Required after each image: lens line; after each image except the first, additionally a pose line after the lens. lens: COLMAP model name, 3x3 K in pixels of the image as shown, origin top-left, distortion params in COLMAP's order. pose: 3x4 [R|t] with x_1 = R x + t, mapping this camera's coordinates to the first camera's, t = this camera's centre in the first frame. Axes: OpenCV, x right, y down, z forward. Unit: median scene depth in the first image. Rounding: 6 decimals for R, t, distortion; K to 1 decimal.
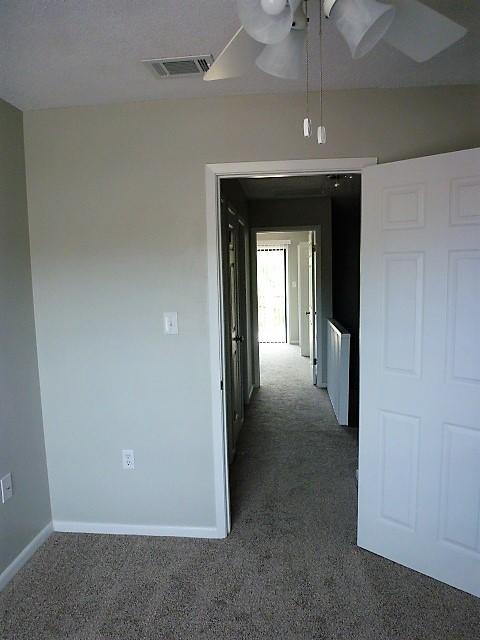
lens RADIAL K [[475.1, 0, 237.6], [0, 475.1, 324.6], [0, 0, 1]] dist [-0.051825, 0.036272]
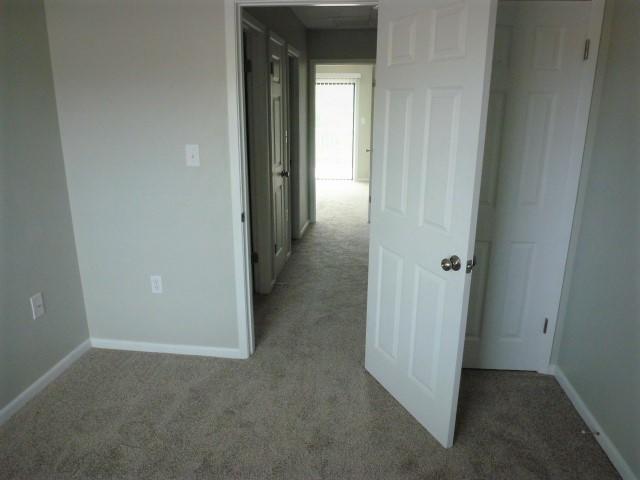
lens RADIAL K [[475.1, 0, 320.0], [0, 475.1, 240.0], [0, 0, 1]] dist [-0.051825, 0.036272]
pose [[0.999475, 0.030355, -0.011348, 0.144543], [-0.028096, 0.986165, 0.163371, 0.003116], [0.016150, -0.162966, 0.986499, -0.023684]]
